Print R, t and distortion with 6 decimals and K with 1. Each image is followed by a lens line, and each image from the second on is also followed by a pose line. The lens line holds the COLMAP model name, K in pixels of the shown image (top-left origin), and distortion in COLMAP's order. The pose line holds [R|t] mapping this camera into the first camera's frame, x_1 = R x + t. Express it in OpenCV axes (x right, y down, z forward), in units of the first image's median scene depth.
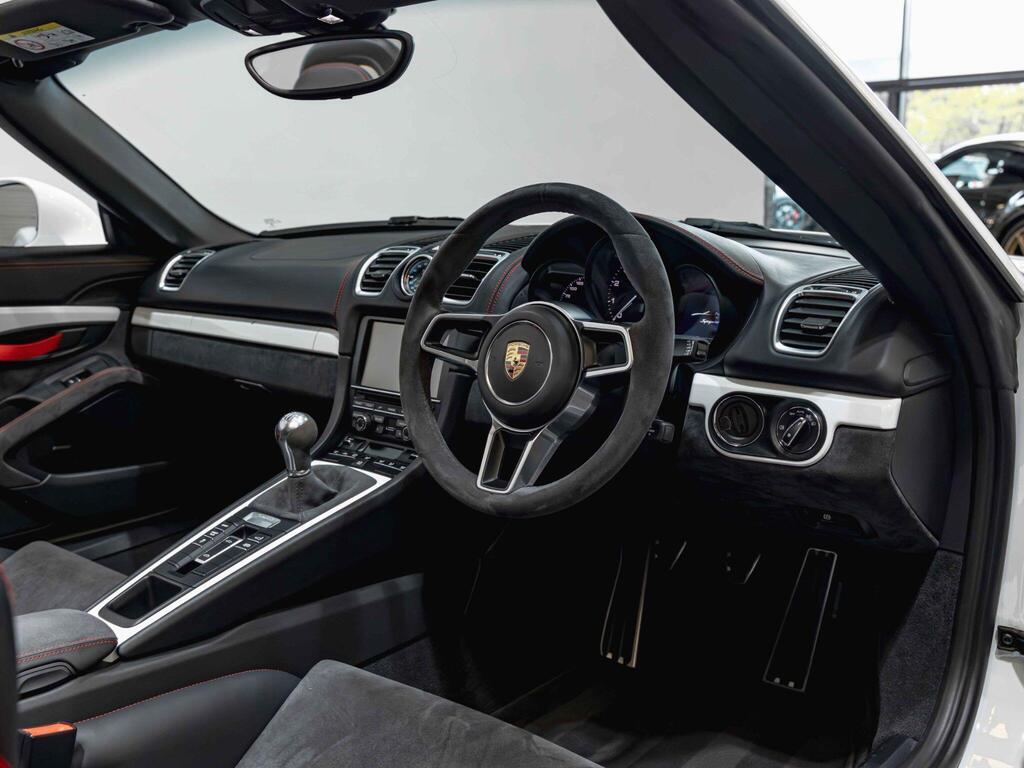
lens RADIAL K [[1064.9, 0, 512.0], [0, 1064.9, 384.0], [0, 0, 1]] dist [-0.009411, 0.000255]
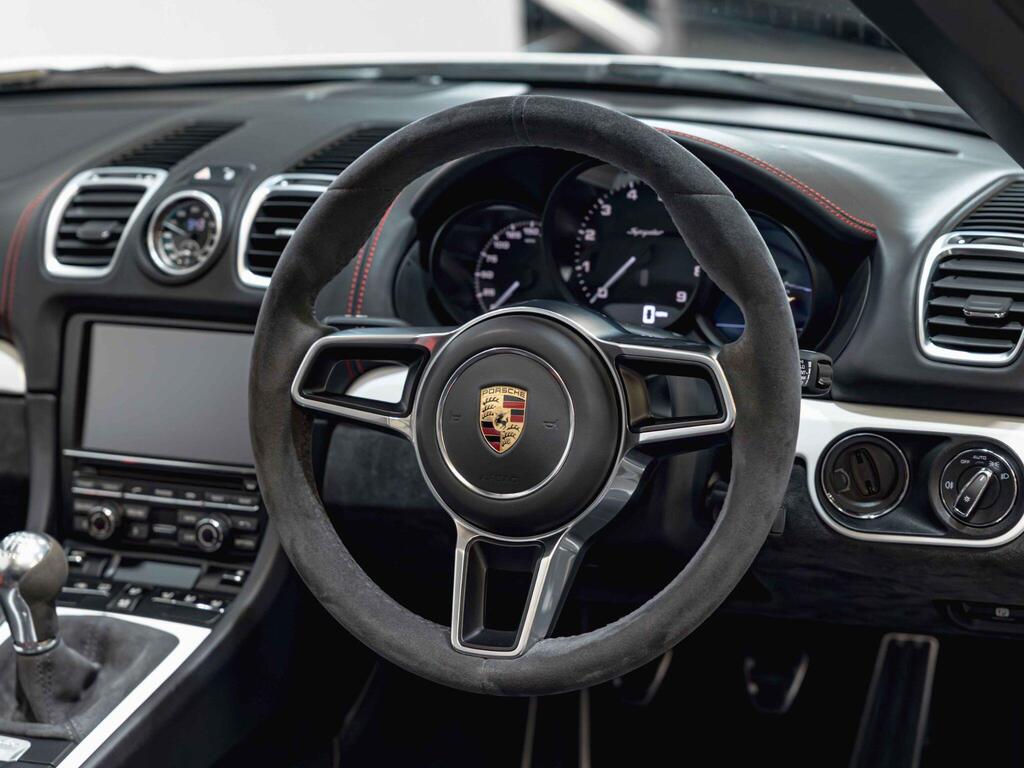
lens RADIAL K [[2224.7, 0, 512.0], [0, 2224.7, 384.0], [0, 0, 1]] dist [-0.018999, 0.298135]
pose [[0.959381, -0.107001, 0.261034, -0.257746], [0.087091, 0.992419, 0.086718, -0.123684], [-0.268334, -0.060462, 0.961427, -0.116243]]
